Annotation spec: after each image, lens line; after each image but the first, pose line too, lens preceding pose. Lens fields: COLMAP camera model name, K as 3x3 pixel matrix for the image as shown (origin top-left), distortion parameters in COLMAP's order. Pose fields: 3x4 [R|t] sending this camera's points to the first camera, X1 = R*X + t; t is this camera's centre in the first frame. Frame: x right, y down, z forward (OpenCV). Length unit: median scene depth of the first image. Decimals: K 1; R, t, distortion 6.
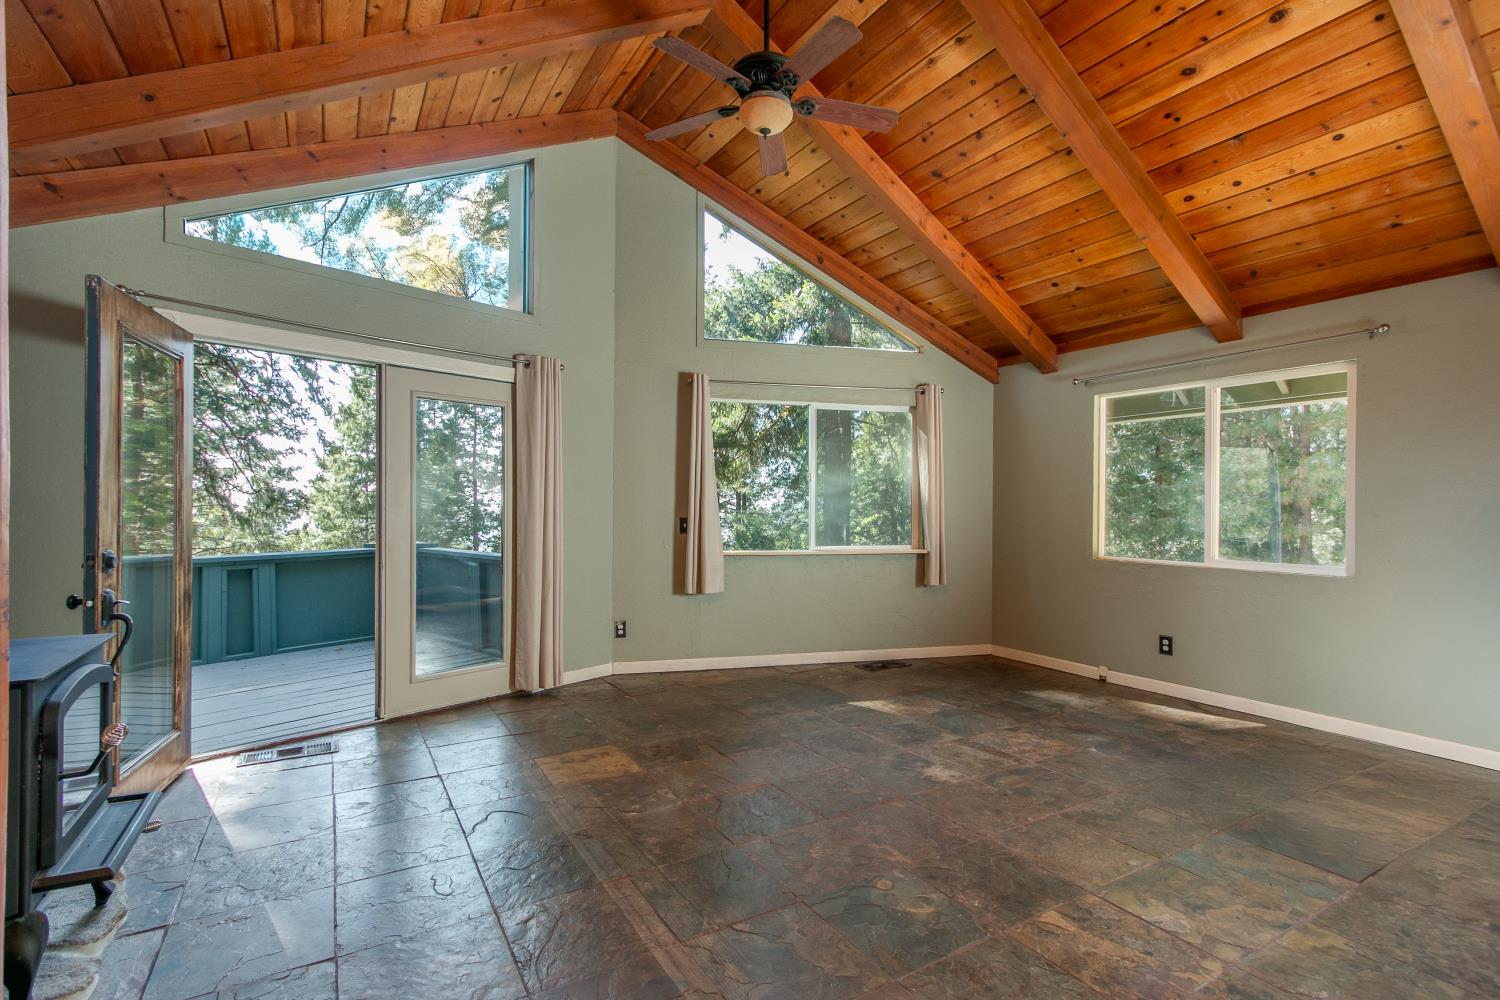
lens RADIAL K [[692.7, 0, 746.0], [0, 692.7, 509.3], [0, 0, 1]] dist [0.001573, 0.000719]
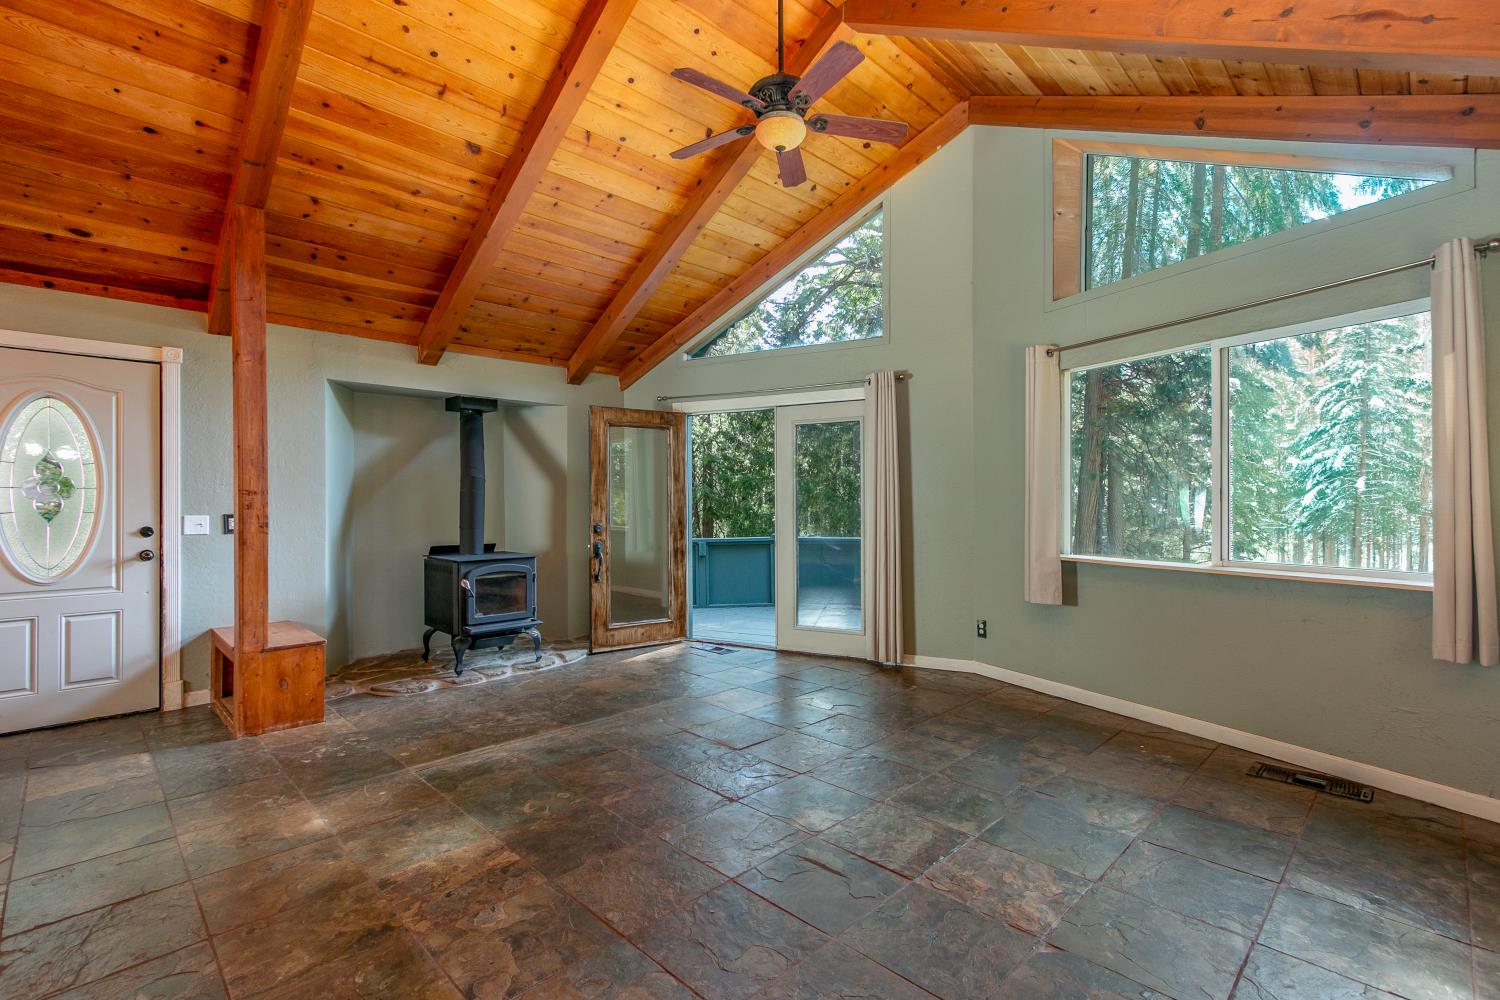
lens RADIAL K [[693.2, 0, 752.4], [0, 693.2, 503.6], [0, 0, 1]] dist [0.000266, 0.000791]
pose [[0.237233, -0.005945, -0.971434, 0.813095], [0.001376, 0.999982, -0.005784, 0.004723], [0.971452, 0.000035, 0.237237, 0.548732]]
